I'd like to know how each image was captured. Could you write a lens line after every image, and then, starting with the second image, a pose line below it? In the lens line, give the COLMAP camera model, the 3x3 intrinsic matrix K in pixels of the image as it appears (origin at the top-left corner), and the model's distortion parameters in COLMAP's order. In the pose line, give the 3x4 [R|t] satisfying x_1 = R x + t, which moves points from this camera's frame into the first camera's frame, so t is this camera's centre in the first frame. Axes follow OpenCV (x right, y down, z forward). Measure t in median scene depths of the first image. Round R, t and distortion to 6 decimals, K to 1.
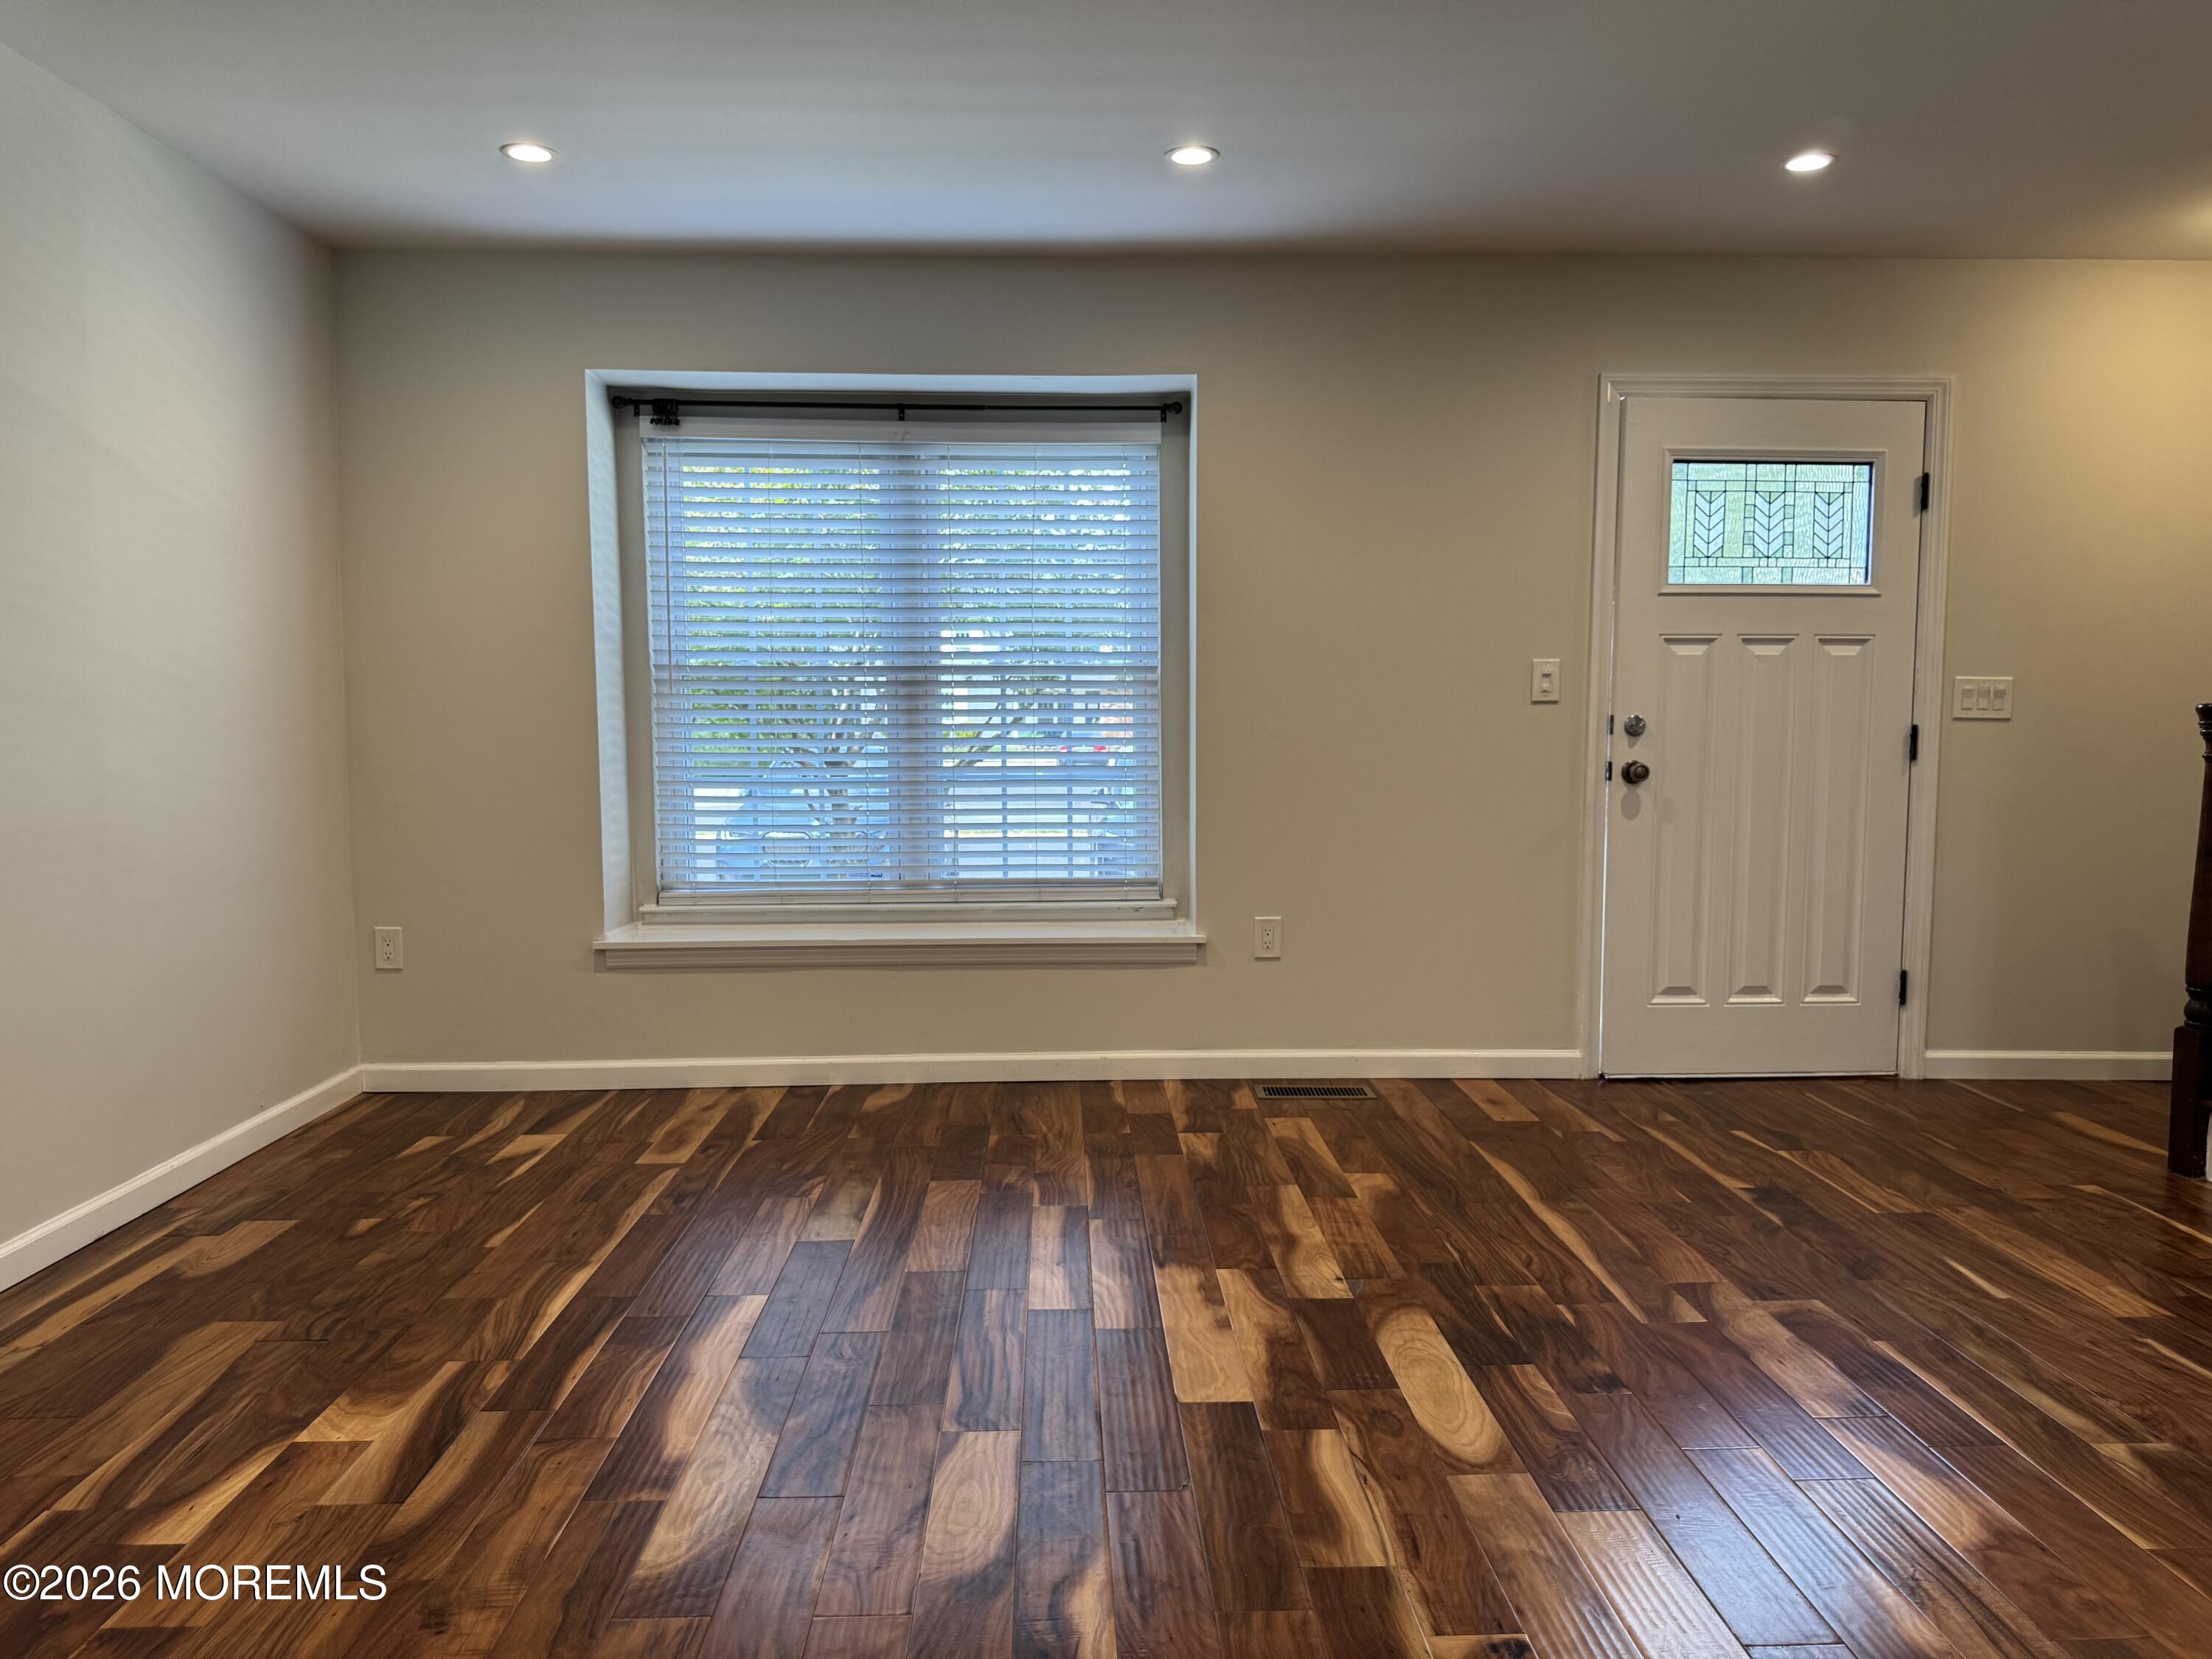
lens RADIAL K [[1547.6, 0, 1106.0], [0, 1547.6, 829.5], [0, 0, 1]] dist [0.054765, -0.063696]
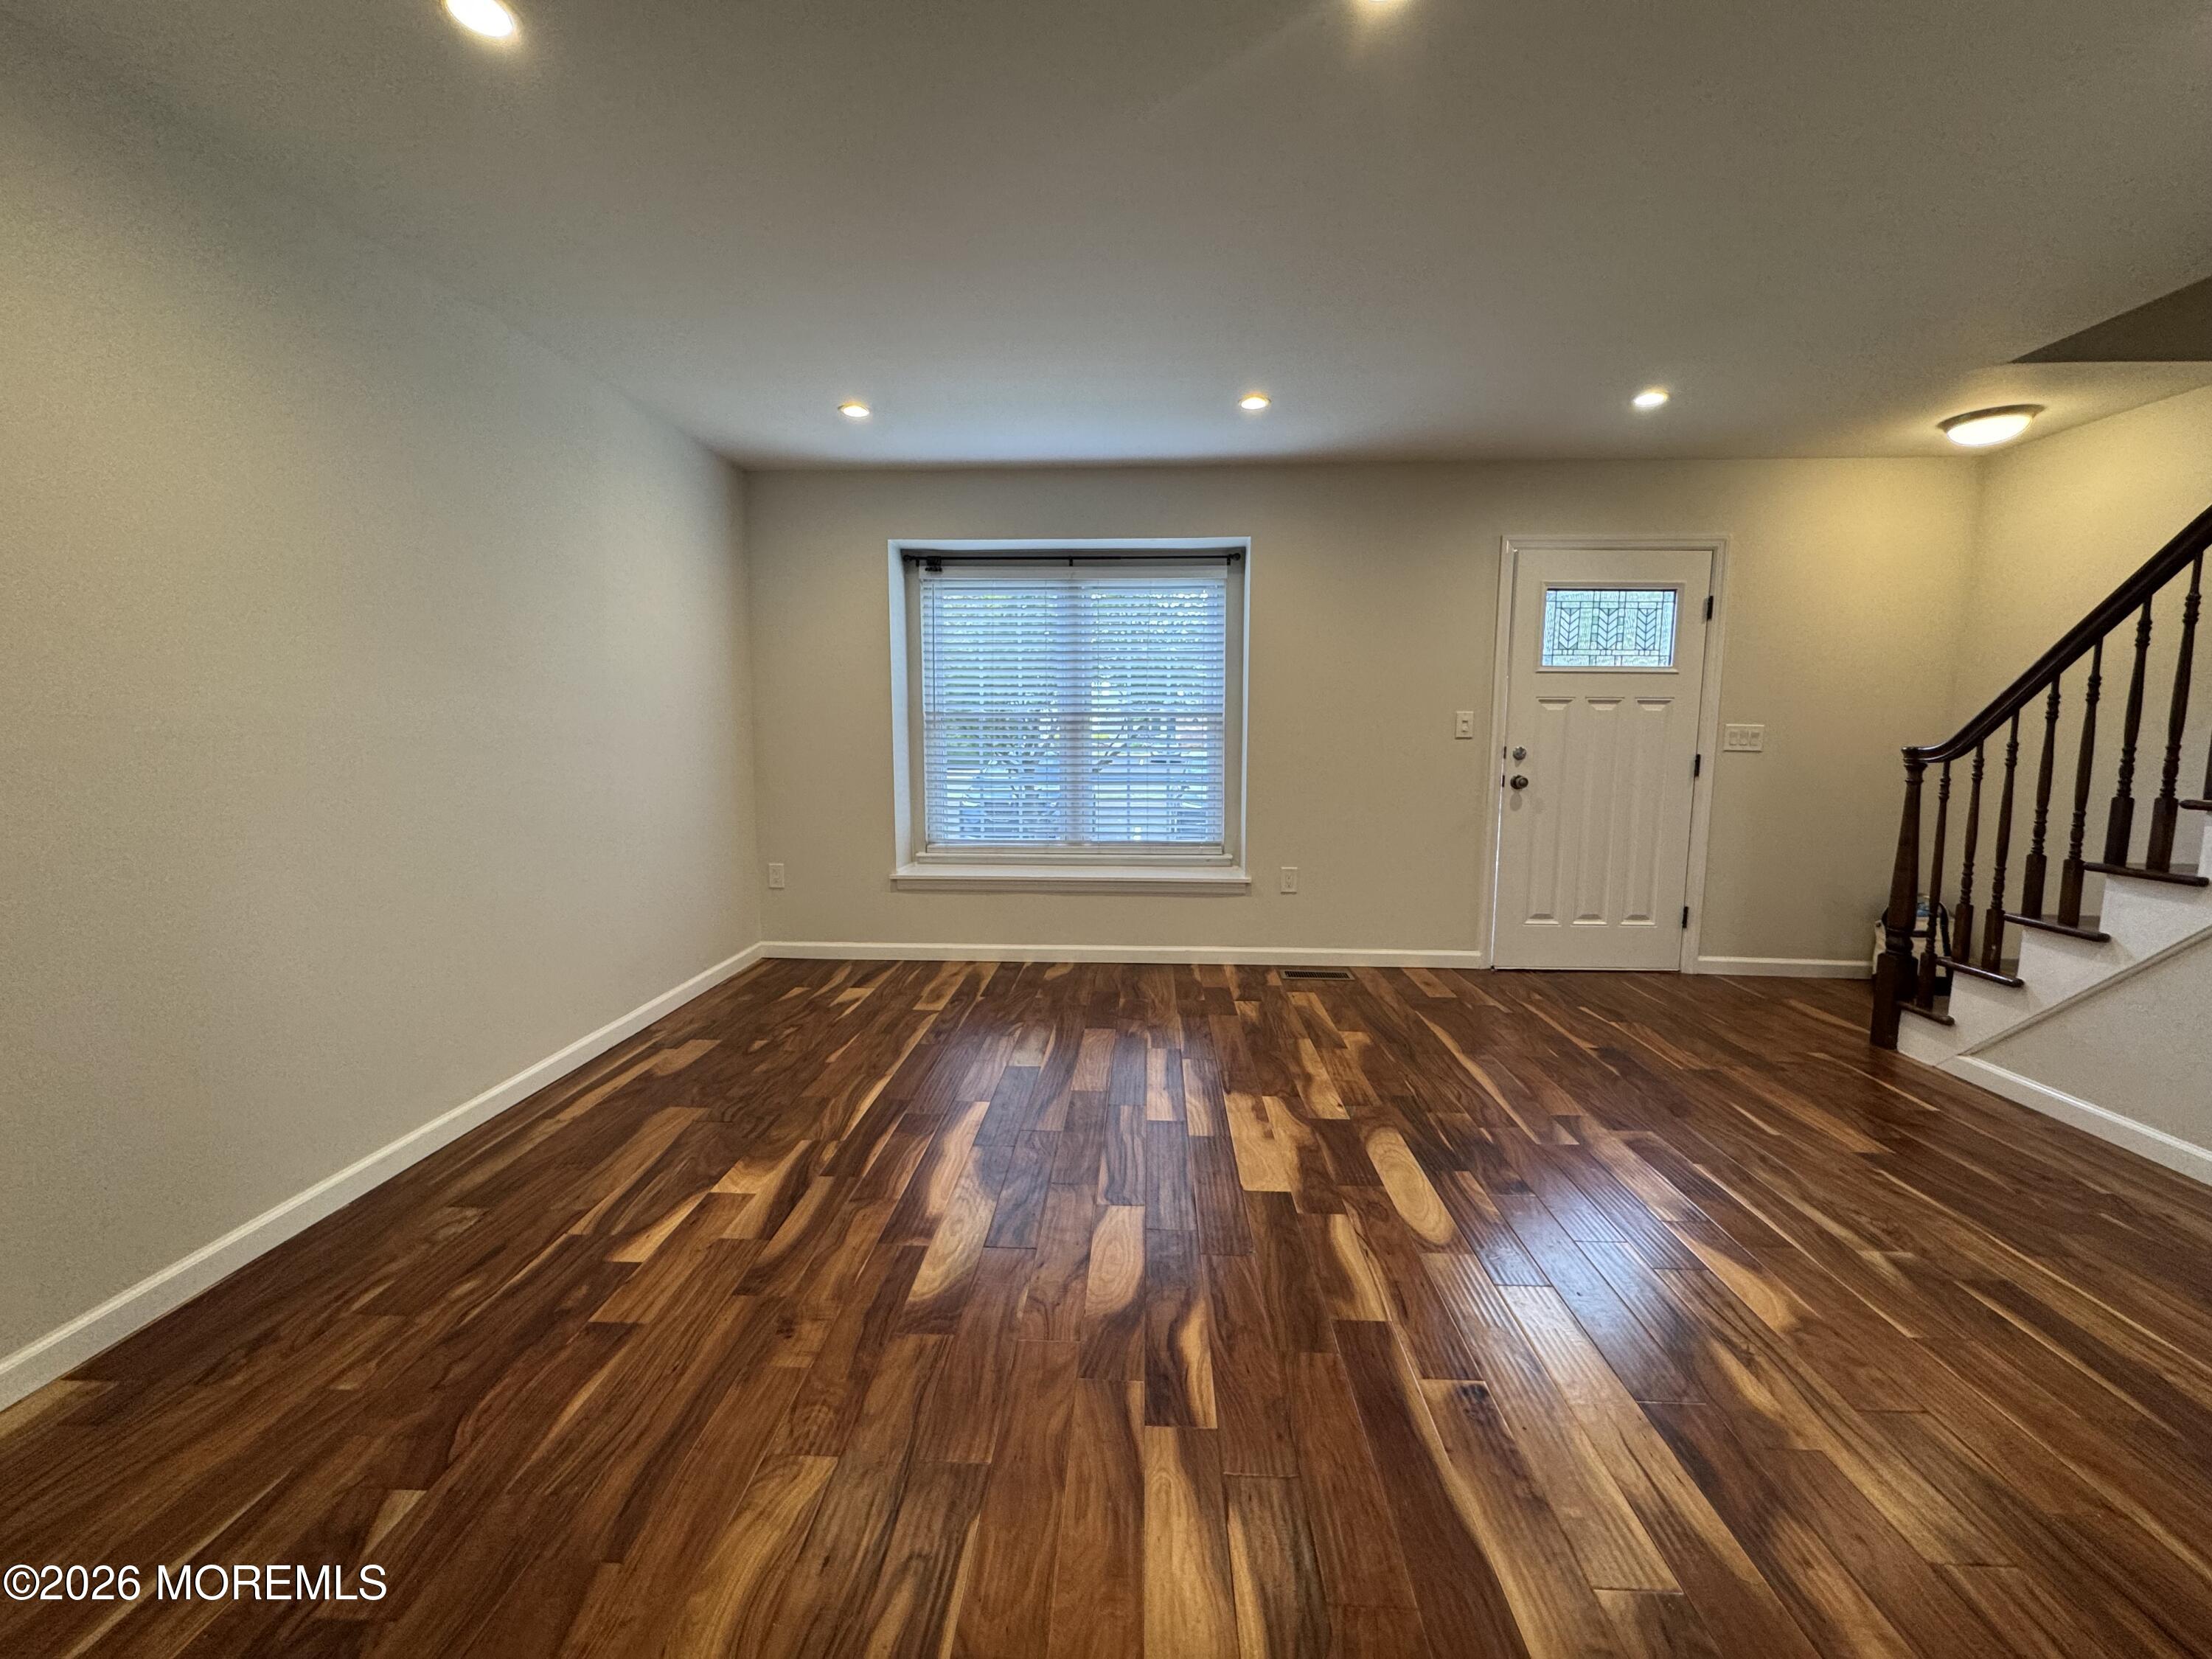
lens RADIAL K [[876.6, 0, 1107.0], [0, 876.6, 820.5], [0, 0, 1]] dist [-0.001216, -0.000564]
pose [[0.996663, 0.015190, -0.080199, -0.021471], [-0.012803, 0.999462, 0.030202, -0.028778], [0.080614, -0.029075, 0.996321, 0.086773]]
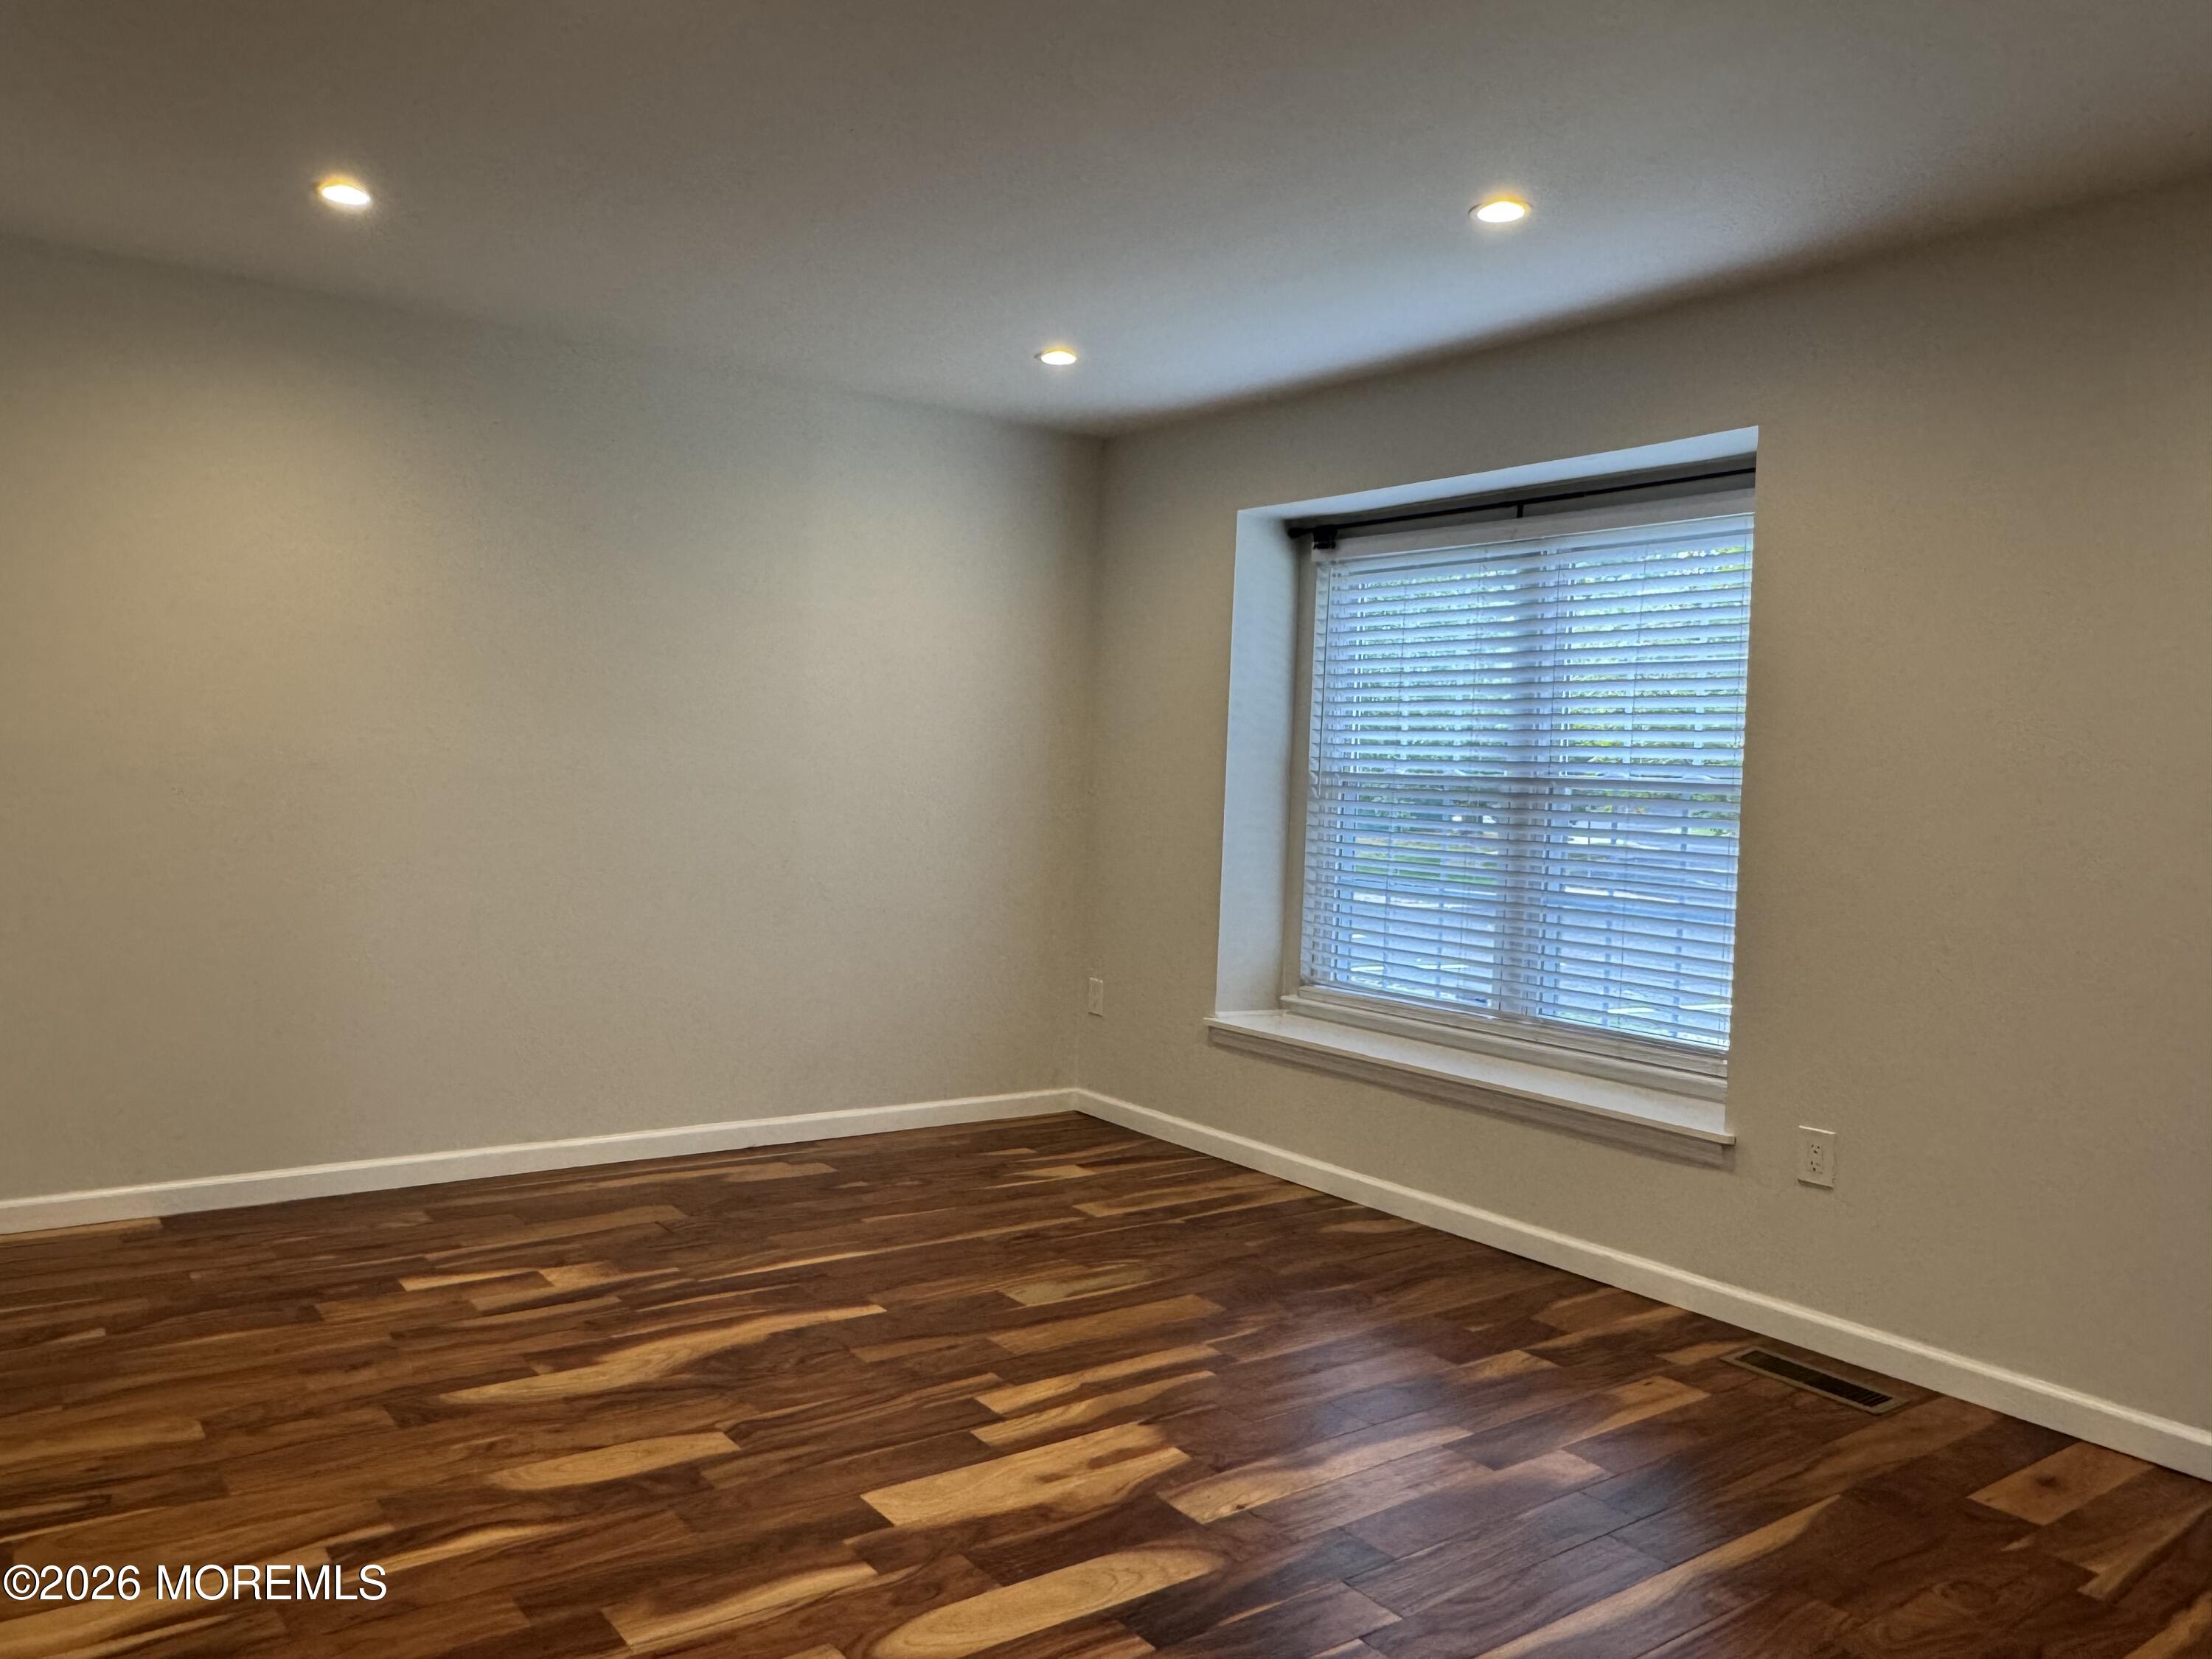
lens RADIAL K [[1621.9, 0, 1096.8], [0, 1621.9, 824.9], [0, 0, 1]] dist [-0.001133, -0.004025]
pose [[0.554947, 0.054144, -0.830122, 0.811662], [-0.107455, 0.994185, -0.006990, -0.068307], [0.824916, 0.093080, 0.557538, 0.395380]]
